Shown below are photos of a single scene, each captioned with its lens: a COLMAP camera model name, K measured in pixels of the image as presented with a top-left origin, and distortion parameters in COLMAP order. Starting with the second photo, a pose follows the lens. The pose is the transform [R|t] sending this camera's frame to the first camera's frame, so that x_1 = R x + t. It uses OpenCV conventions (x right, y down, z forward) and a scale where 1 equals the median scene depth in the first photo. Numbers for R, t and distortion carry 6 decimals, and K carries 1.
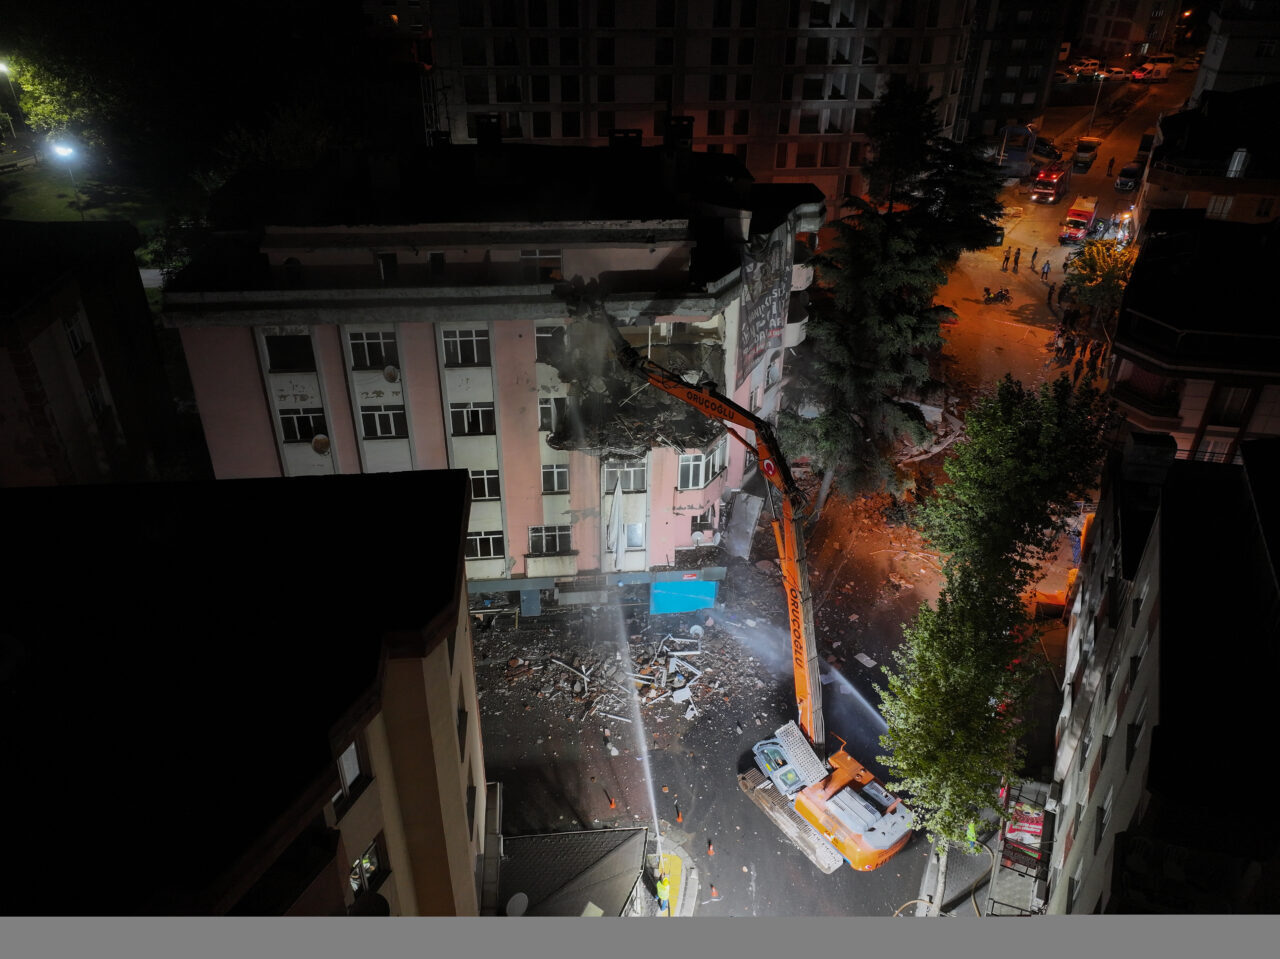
lens RADIAL K [[902.2, 0, 640.0], [0, 902.2, 479.5], [0, 0, 1]] dist [-0.002246, 0.000745]
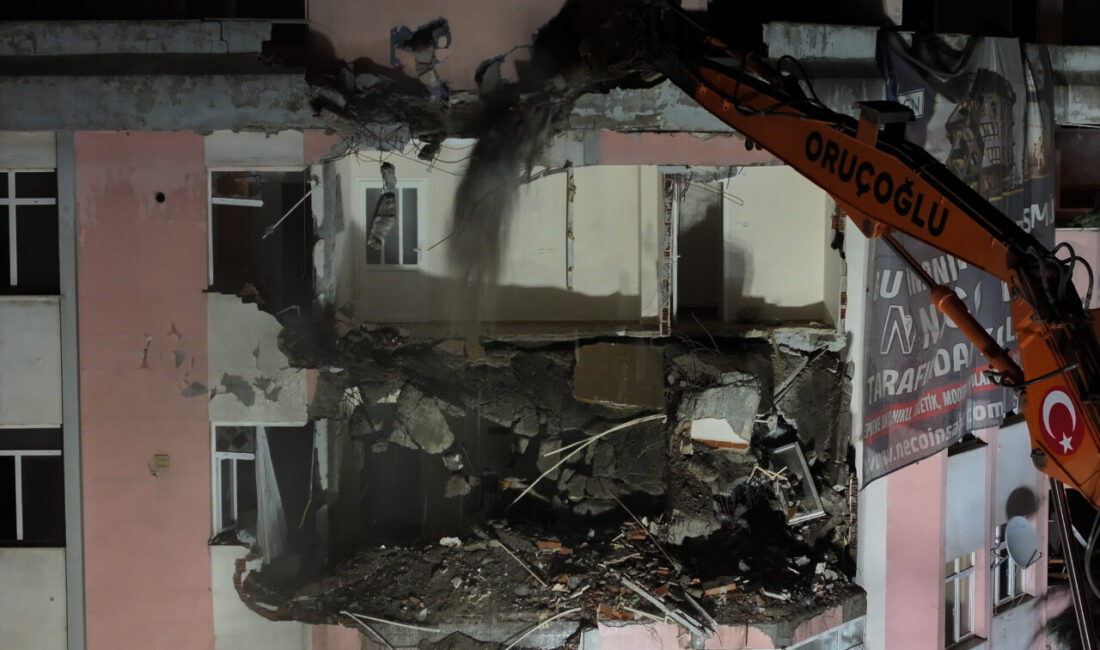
lens RADIAL K [[2177.6, 0, 550.0], [0, 2177.6, 325.0], [0, 0, 1]] dist [-0.177137, 0.362272]
pose [[0.997143, -0.008740, -0.075025, 0.050656], [-0.024324, 0.903216, -0.428495, 0.177737], [0.071509, 0.429096, 0.900424, 0.333361]]
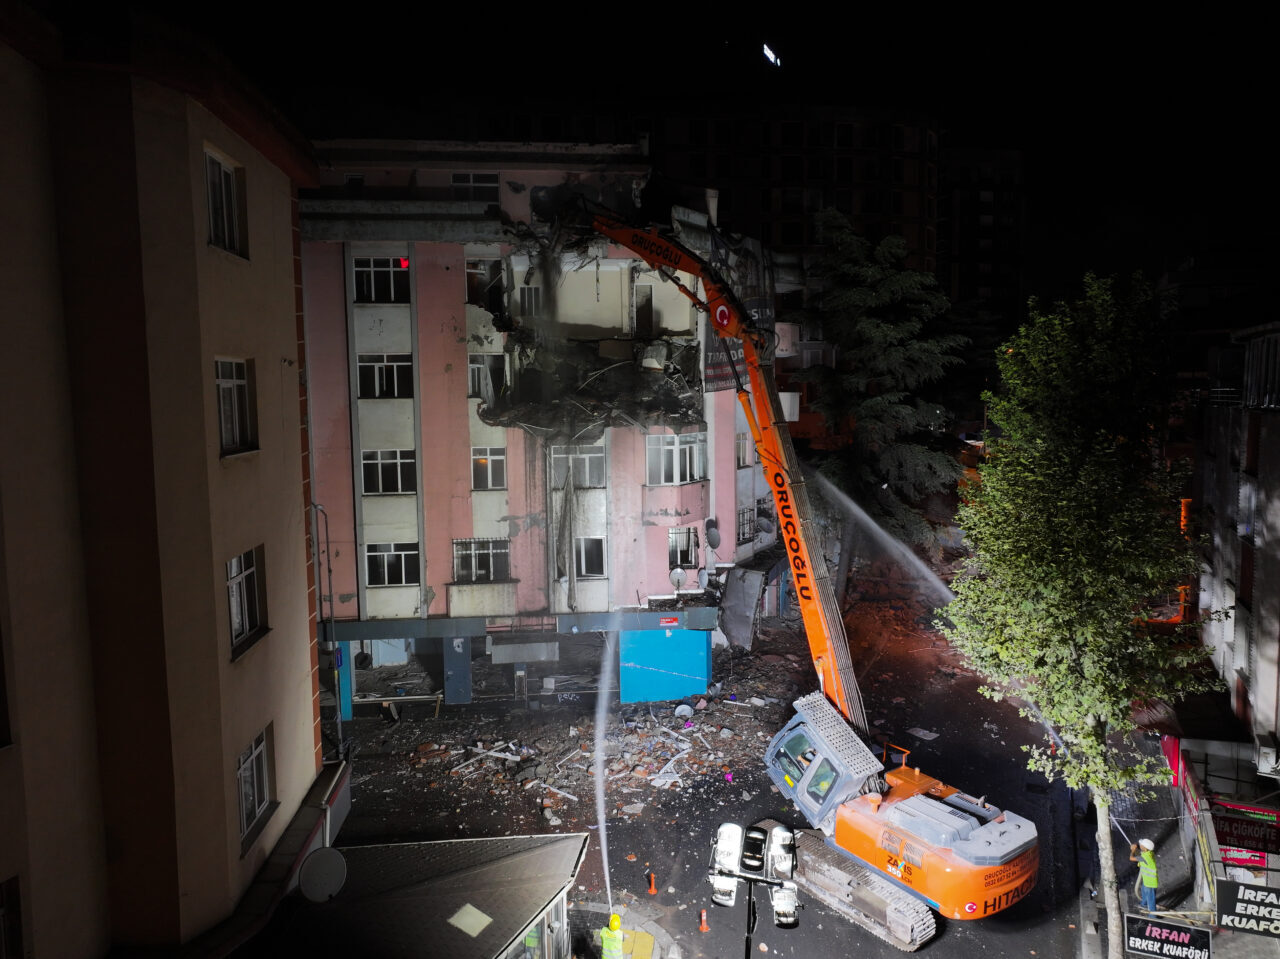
lens RADIAL K [[902.2, 0, 640.0], [0, 902.2, 479.5], [0, 0, 1]] dist [-0.002246, 0.000745]
pose [[0.999600, -0.027653, -0.005953, 0.042508], [0.022456, 0.903755, -0.427461, 0.350618], [0.017201, 0.427156, 0.904014, 0.300830]]
